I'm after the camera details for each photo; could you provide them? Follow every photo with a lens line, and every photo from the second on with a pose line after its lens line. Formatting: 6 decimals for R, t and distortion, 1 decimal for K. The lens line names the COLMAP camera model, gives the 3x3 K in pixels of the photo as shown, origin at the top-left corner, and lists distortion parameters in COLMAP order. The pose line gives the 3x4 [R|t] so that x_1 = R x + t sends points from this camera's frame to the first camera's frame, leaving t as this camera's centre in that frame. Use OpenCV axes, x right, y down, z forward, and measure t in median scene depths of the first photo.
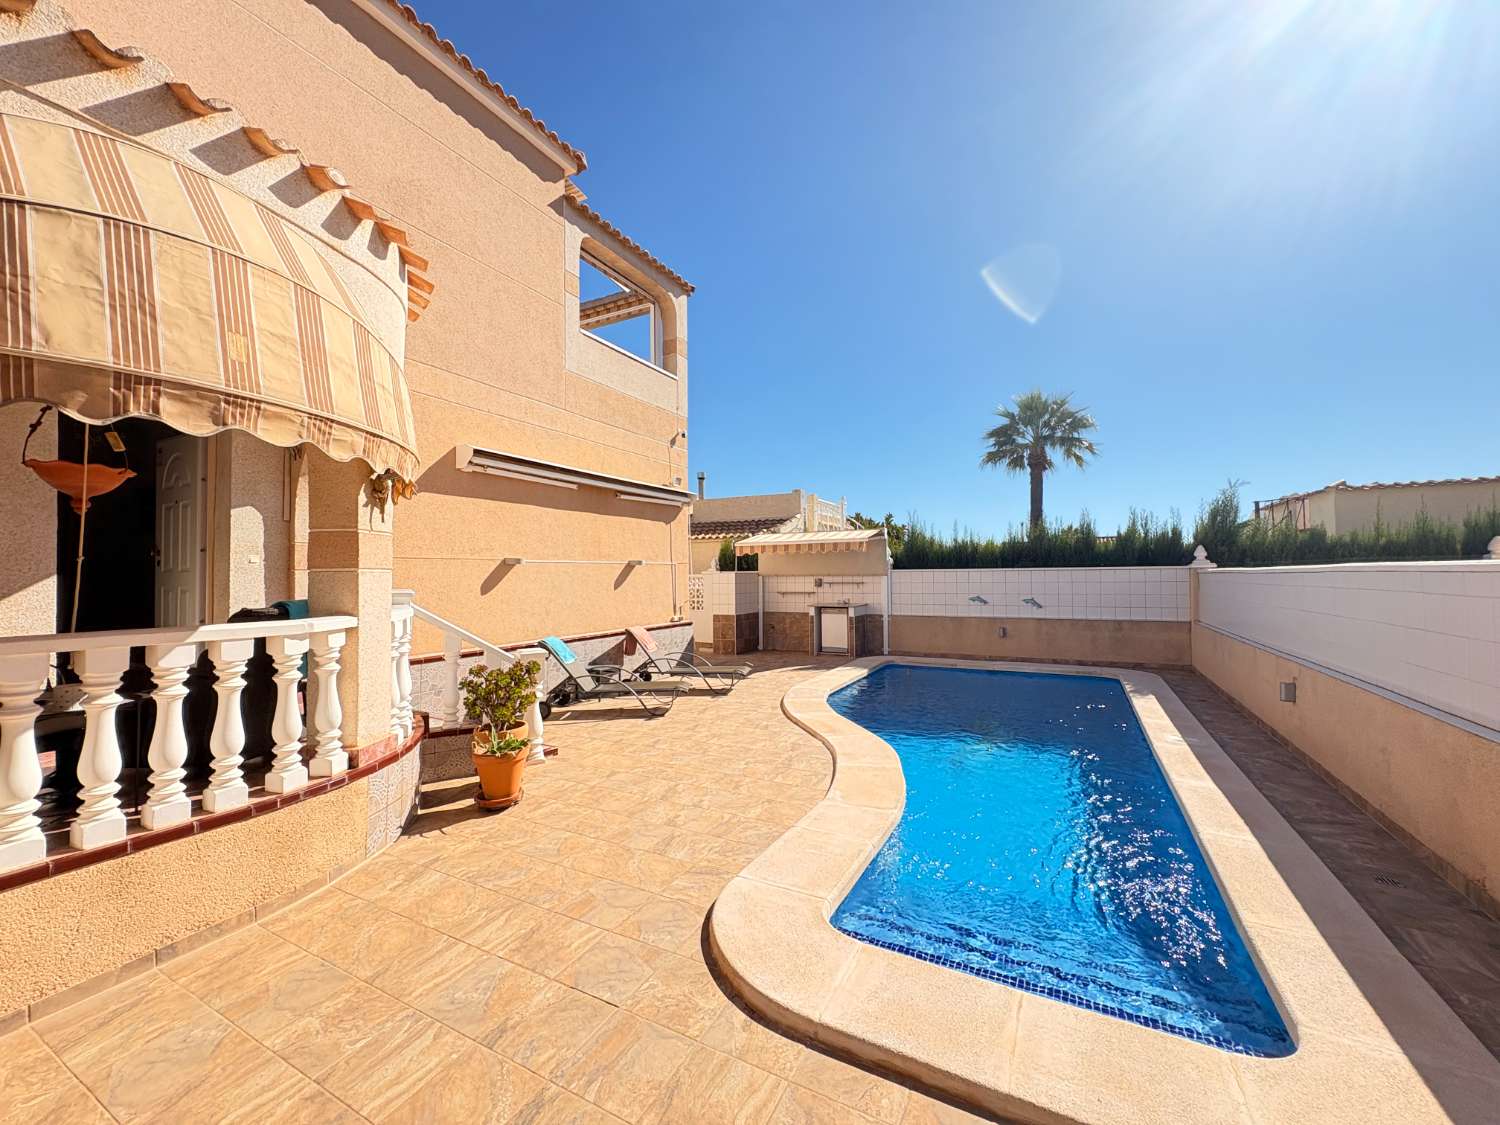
lens RADIAL K [[598.0, 0, 747.1], [0, 598.0, 561.9], [0, 0, 1]] dist [-0.000247, 0.000098]
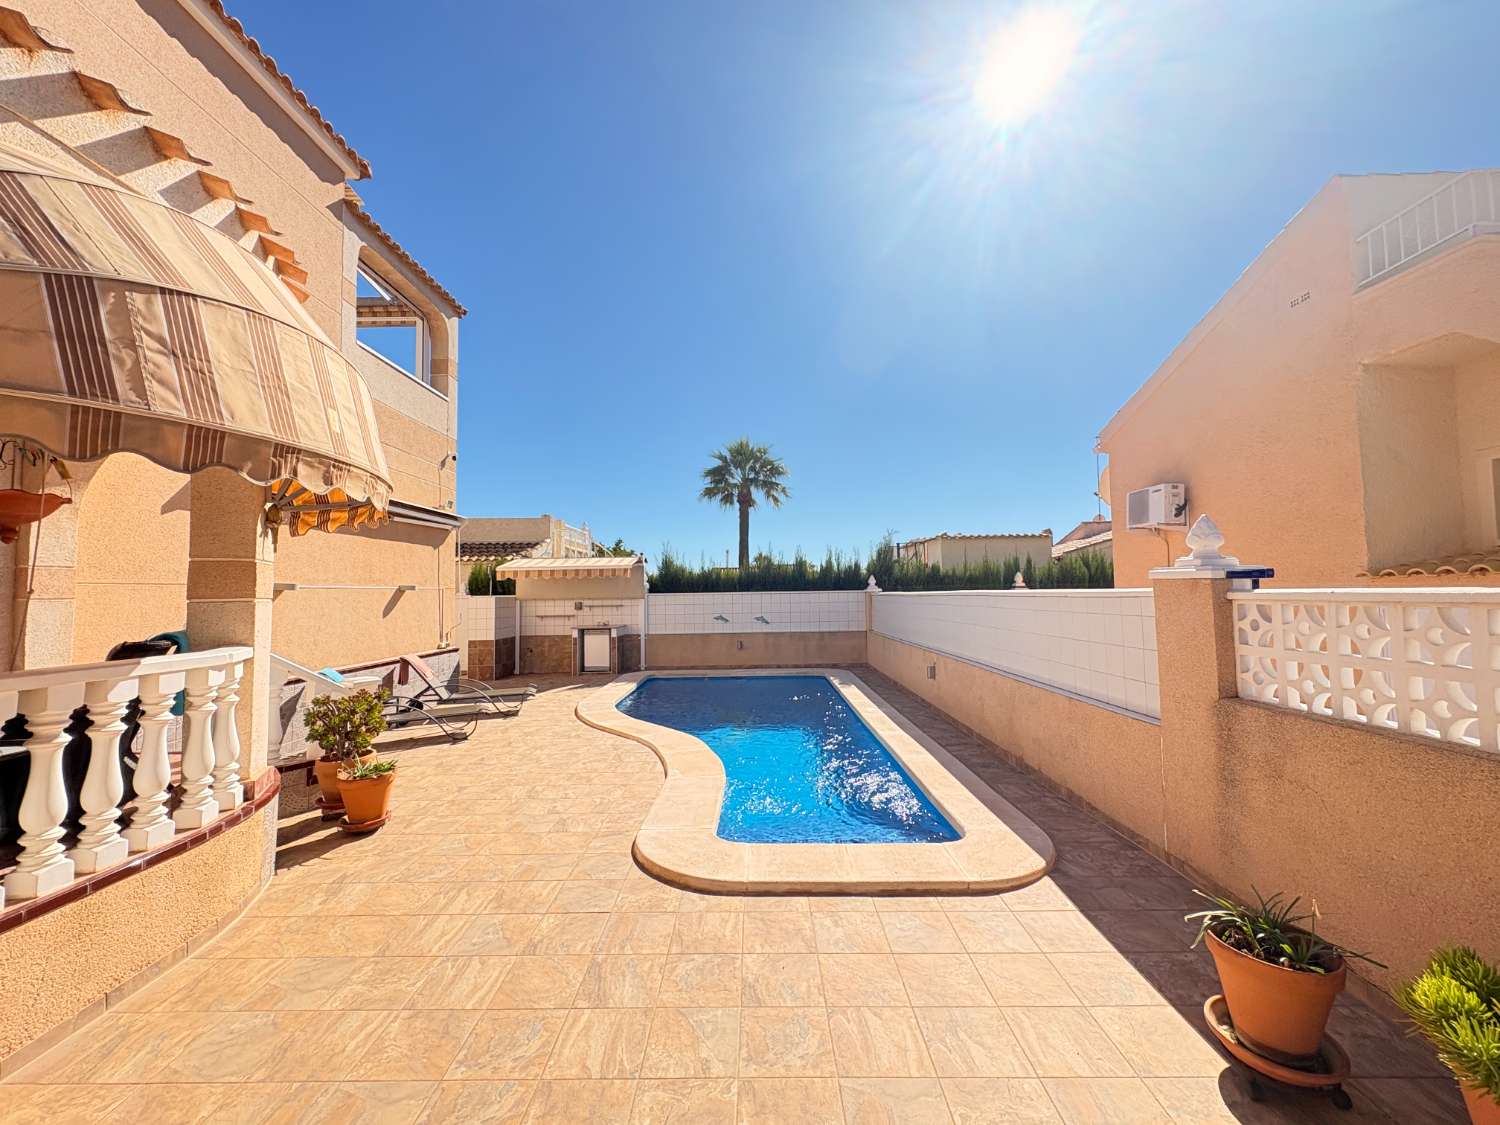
lens RADIAL K [[598.0, 0, 747.1], [0, 598.0, 561.9], [0, 0, 1]] dist [-0.000247, 0.000098]
pose [[0.887119, 0.020823, 0.461071, -0.148002], [-0.003737, 0.999273, -0.037939, -0.005911], [-0.461526, 0.031934, 0.886552, -0.103572]]
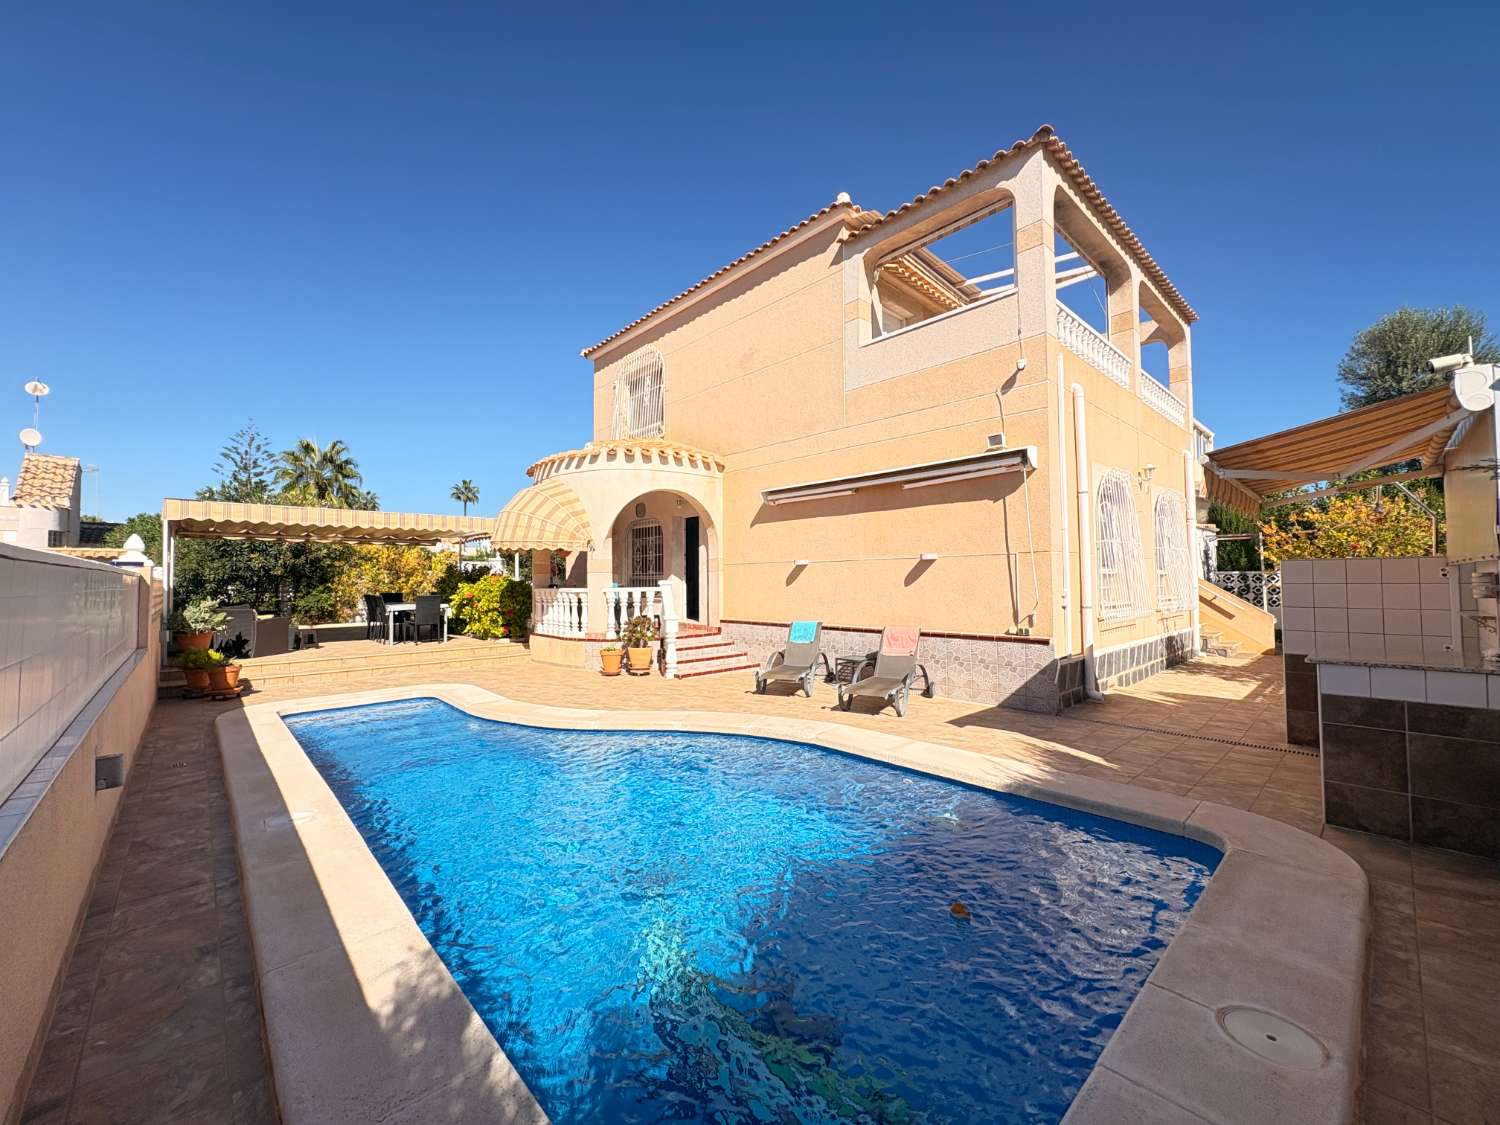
lens RADIAL K [[596.9, 0, 748.8], [0, 596.9, 561.9], [0, 0, 1]] dist [-0.000131, 0.000319]
pose [[-0.321927, -0.016406, -0.946622, 0.739007], [0.031838, 0.999097, -0.028143, 0.025981], [0.946229, -0.039198, -0.321114, 1.050476]]
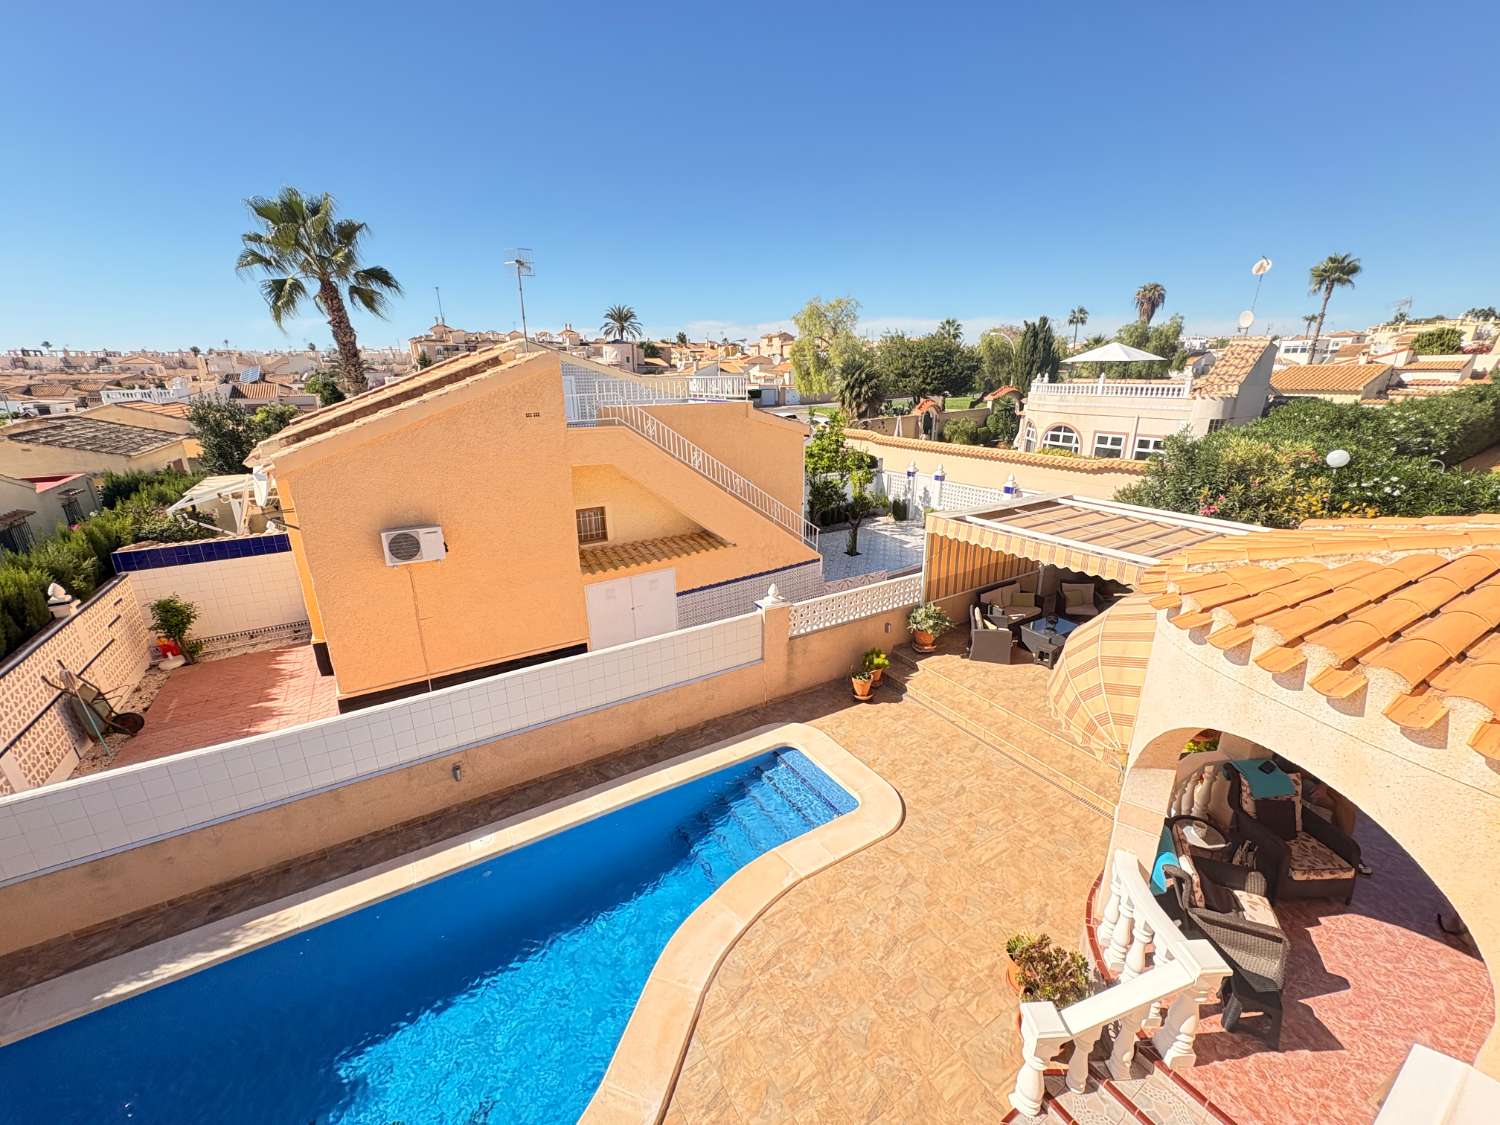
lens RADIAL K [[596.9, 0, 748.8], [0, 596.9, 561.9], [0, 0, 1]] dist [-0.000131, 0.000319]
pose [[-0.864068, -0.137848, 0.484133, -0.186853], [0.004811, 0.959468, 0.281778, -0.391622], [-0.503353, 0.245804, -0.828382, 1.003158]]
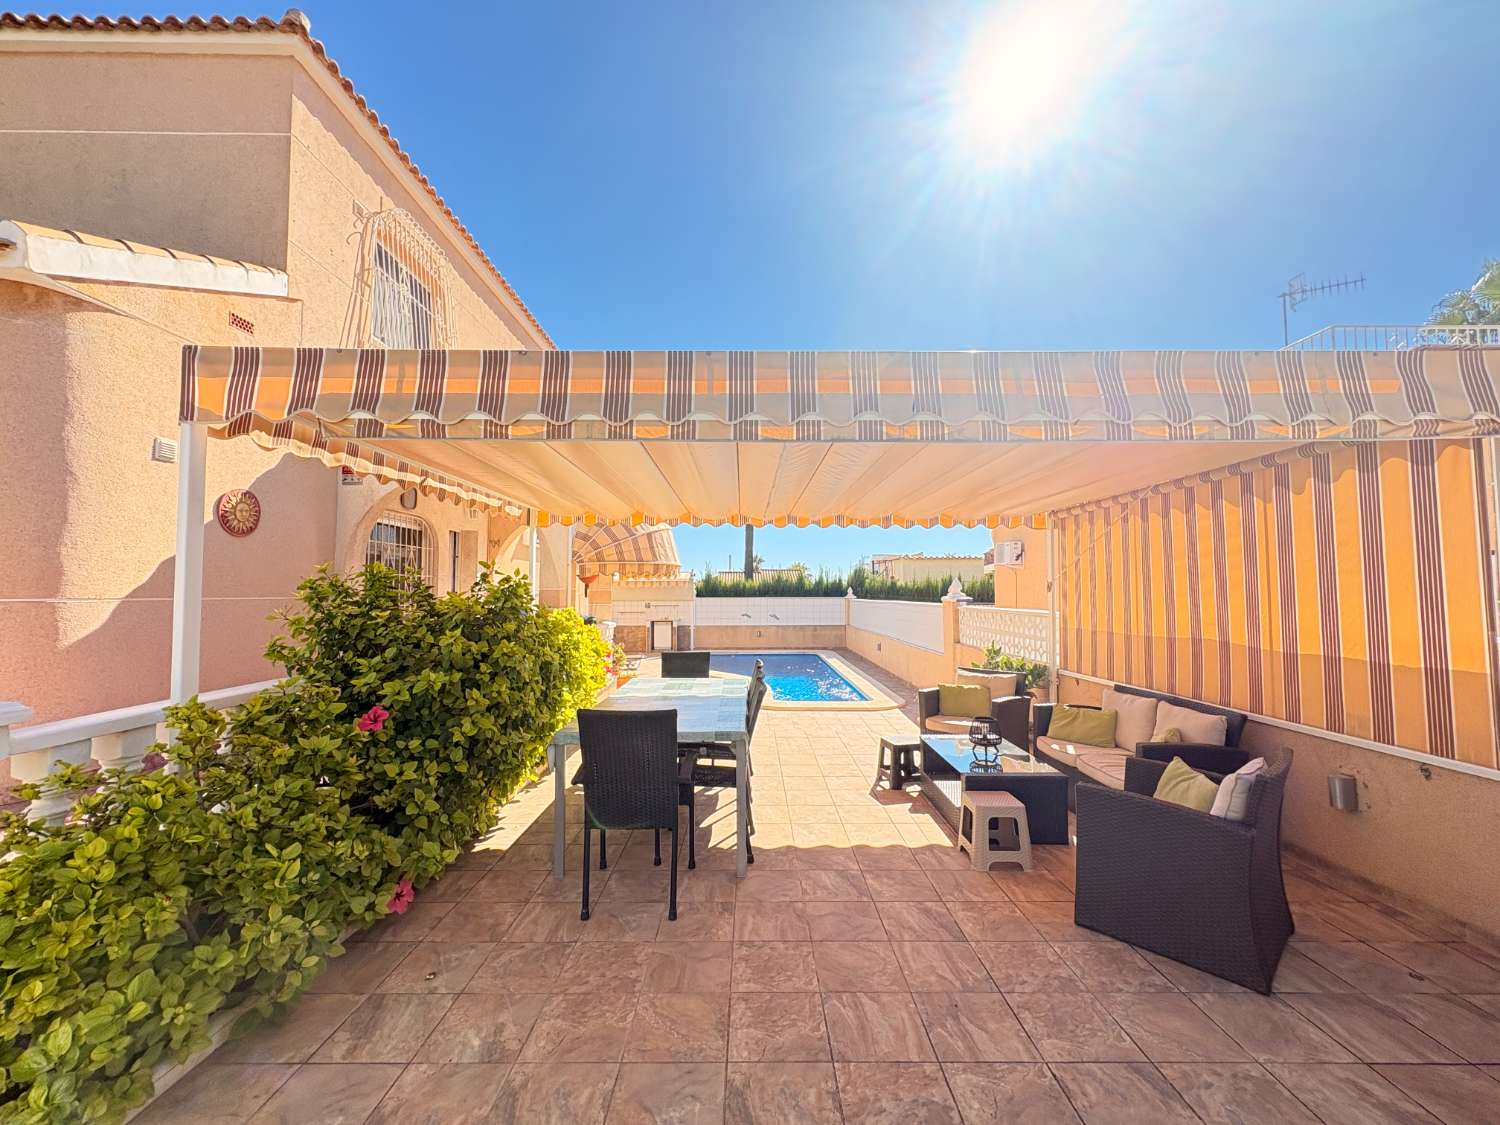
lens RADIAL K [[596.9, 0, 748.8], [0, 596.9, 561.9], [0, 0, 1]] dist [-0.000131, 0.000319]
pose [[0.879246, 0.032651, 0.475249, -0.540260], [-0.016890, 0.999158, -0.037397, -0.034339], [-0.476069, 0.024854, 0.879057, -0.656470]]
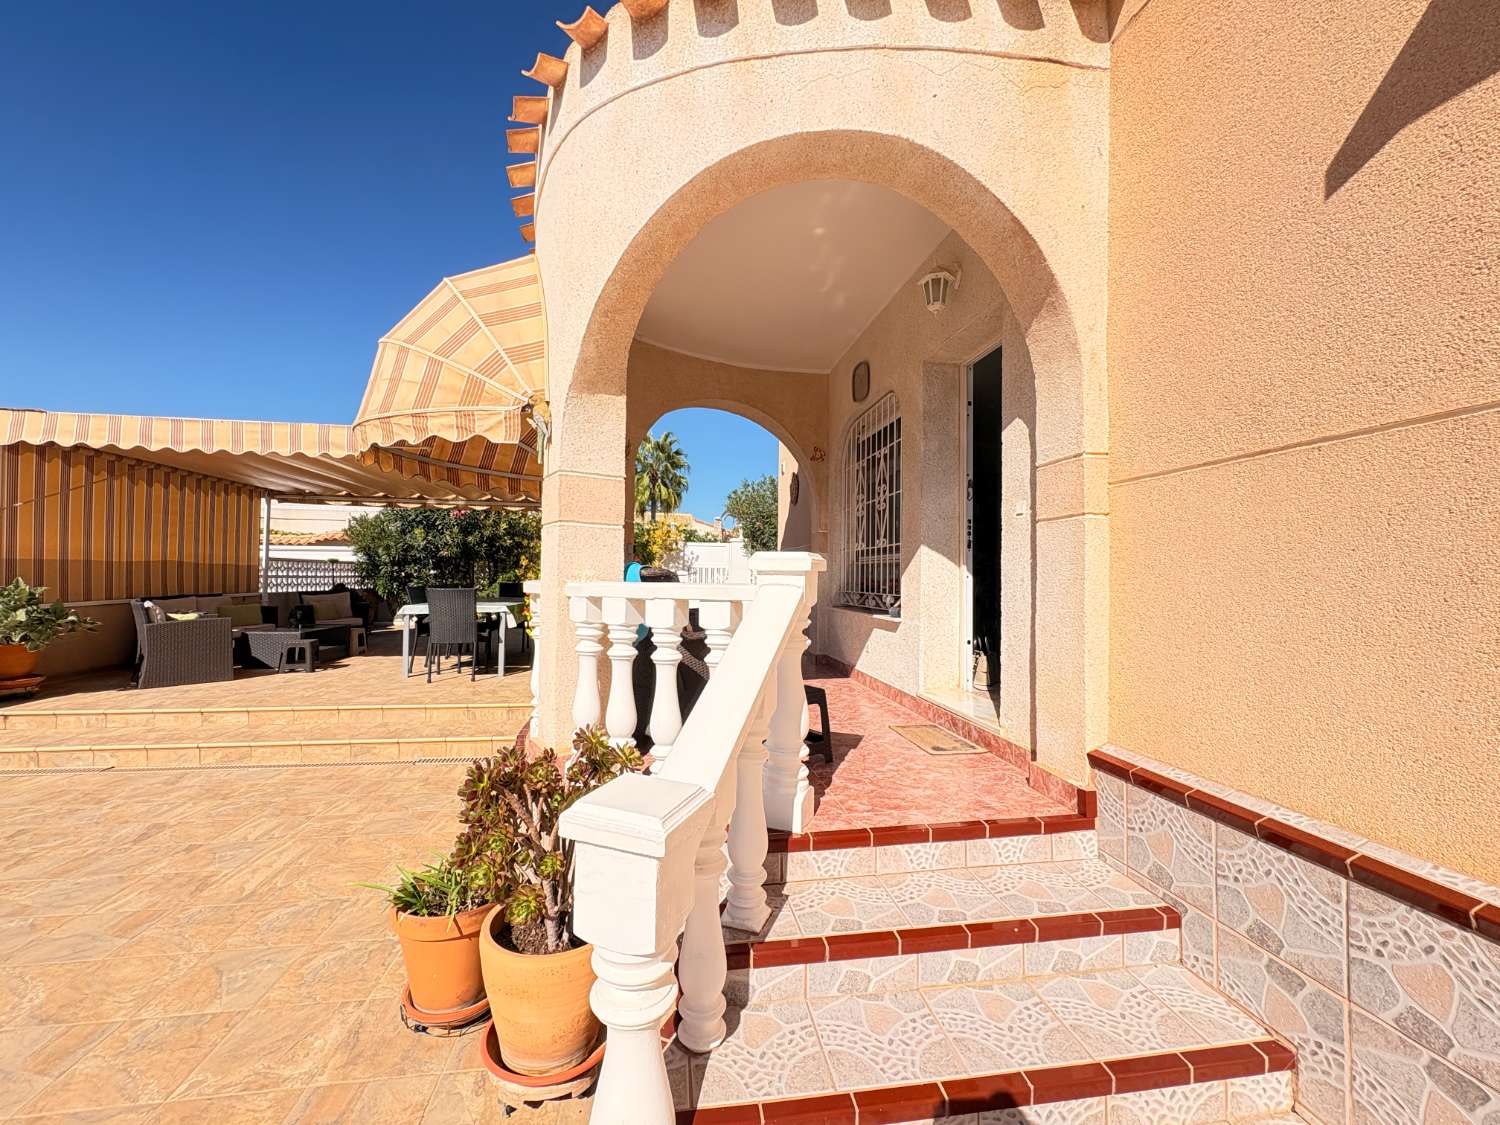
lens RADIAL K [[596.9, 0, 748.8], [0, 596.9, 561.9], [0, 0, 1]] dist [-0.000131, 0.000319]
pose [[-0.798311, -0.015567, -0.602044, -0.145719], [0.006712, 0.999374, -0.034740, 0.036091], [0.602208, -0.031774, -0.797707, 0.709327]]
